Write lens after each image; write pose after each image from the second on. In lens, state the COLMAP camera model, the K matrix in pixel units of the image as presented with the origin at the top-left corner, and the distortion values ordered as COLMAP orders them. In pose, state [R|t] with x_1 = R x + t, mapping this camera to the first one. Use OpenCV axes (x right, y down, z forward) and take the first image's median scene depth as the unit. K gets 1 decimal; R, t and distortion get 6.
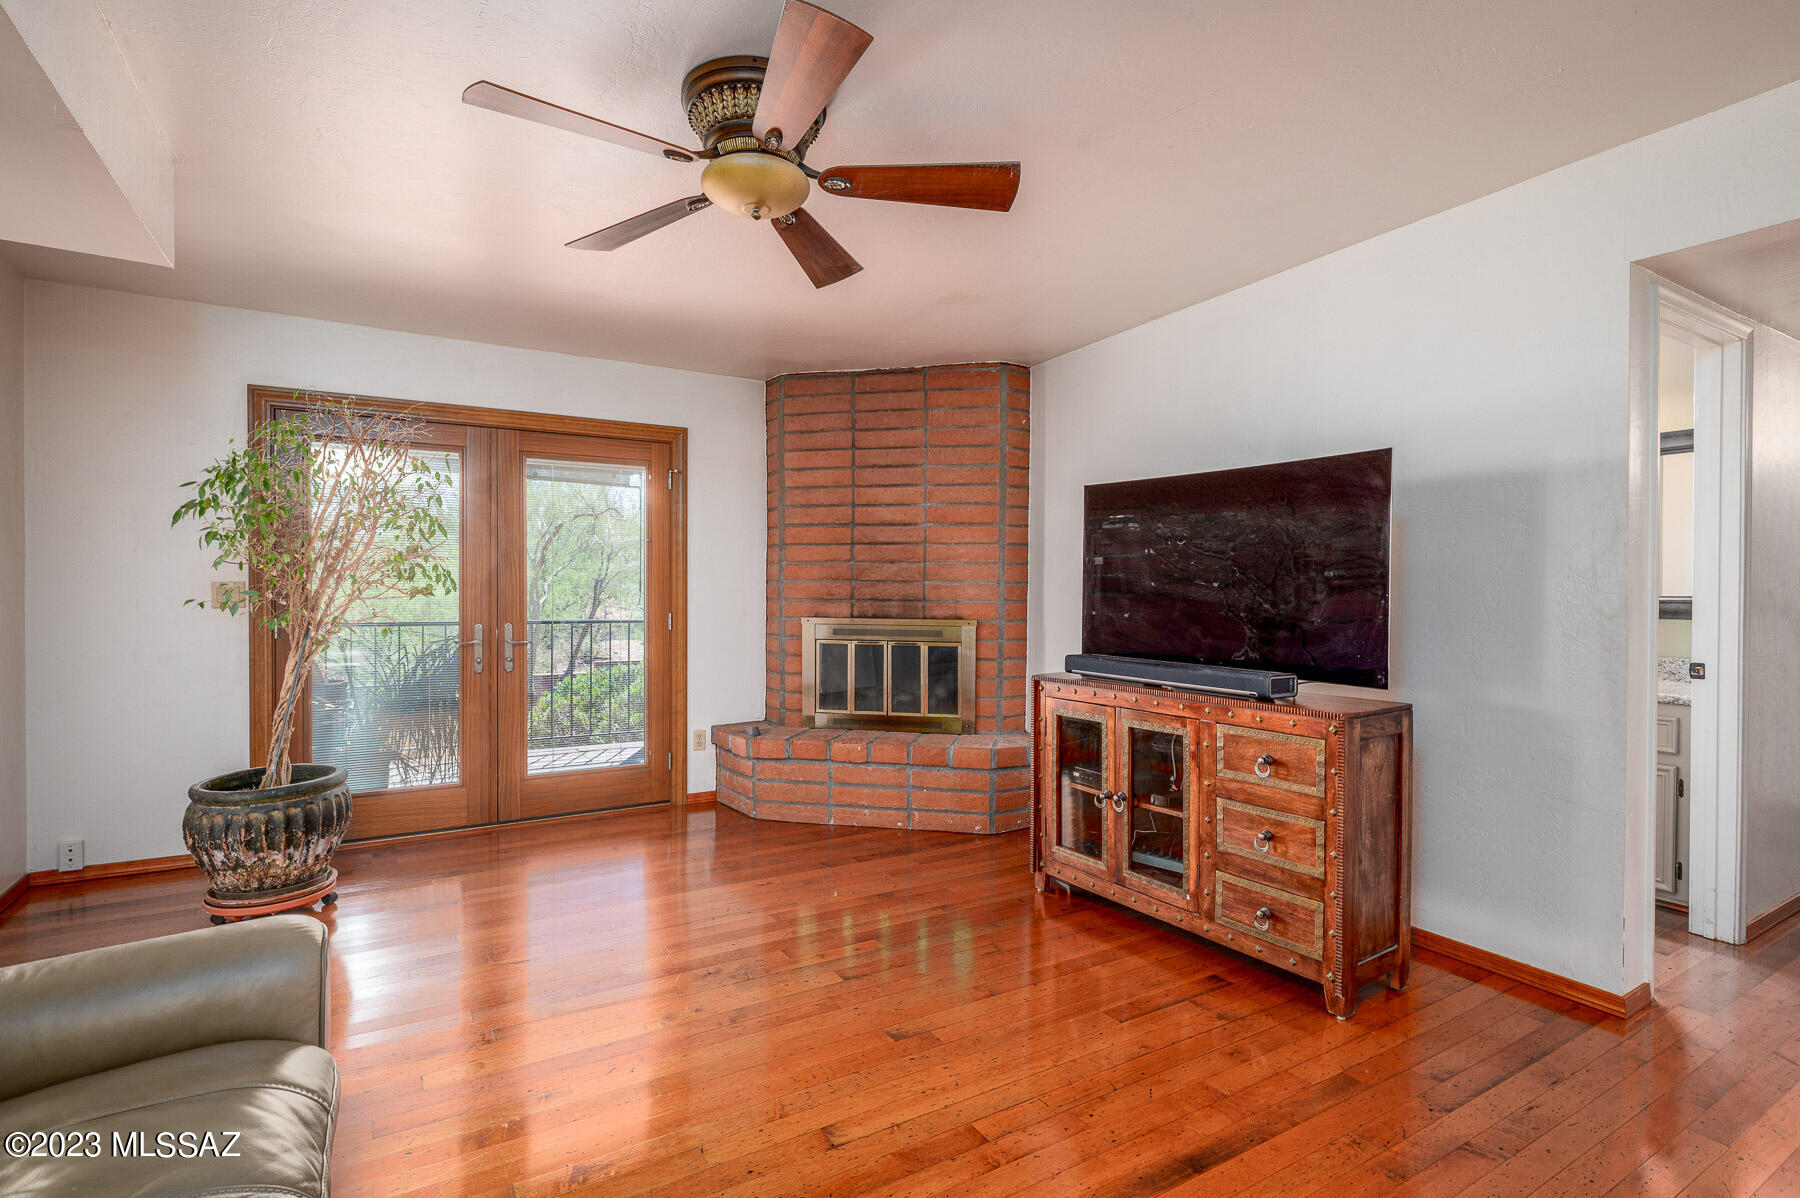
lens RADIAL K [[869.5, 0, 894.0], [0, 869.5, 596.3], [0, 0, 1]] dist [0.000201, -0.000696]
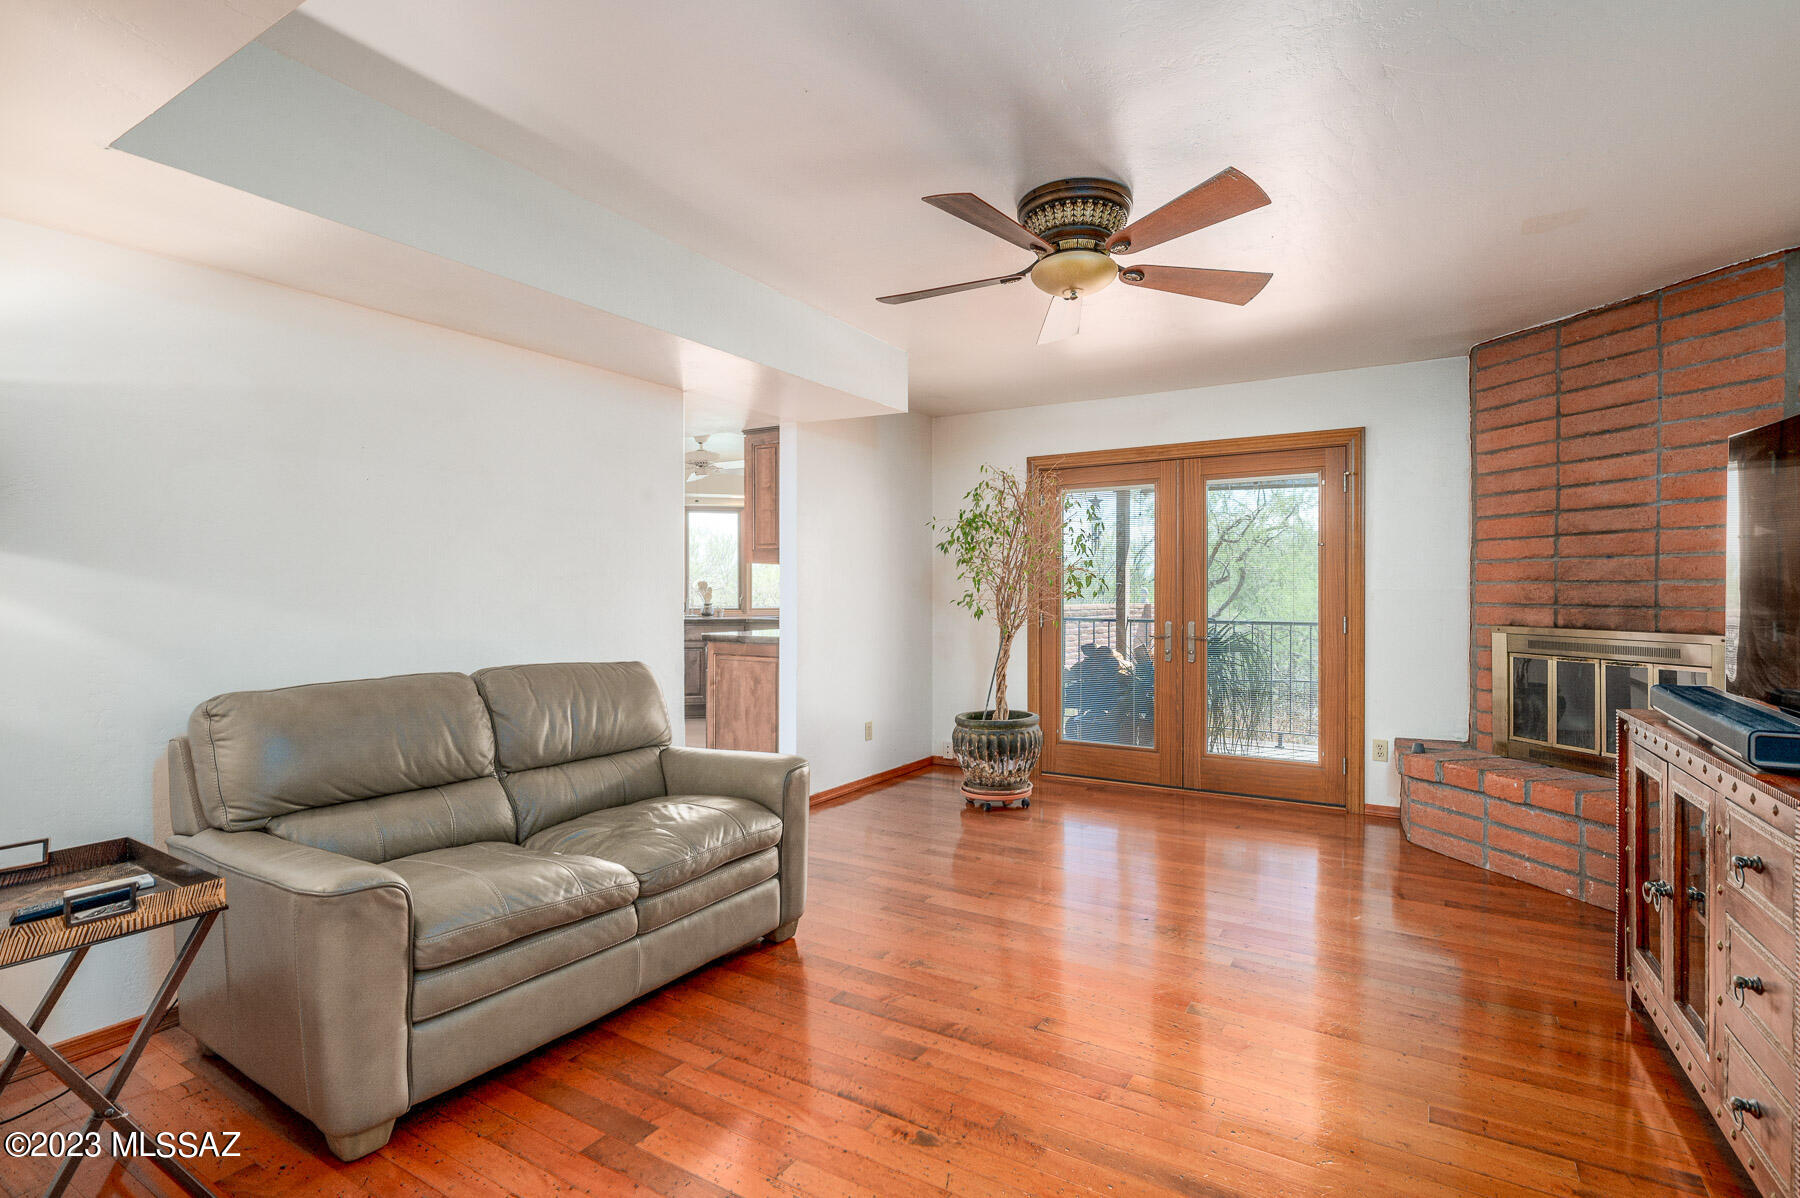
lens RADIAL K [[869.5, 0, 894.0], [0, 869.5, 596.3], [0, 0, 1]] dist [0.000201, -0.000696]
pose [[0.462951, 0.001468, -0.886383, 0.385864], [-0.006142, 0.999980, -0.001552, 0.000749], [0.886363, 0.006162, 0.462951, 0.087167]]
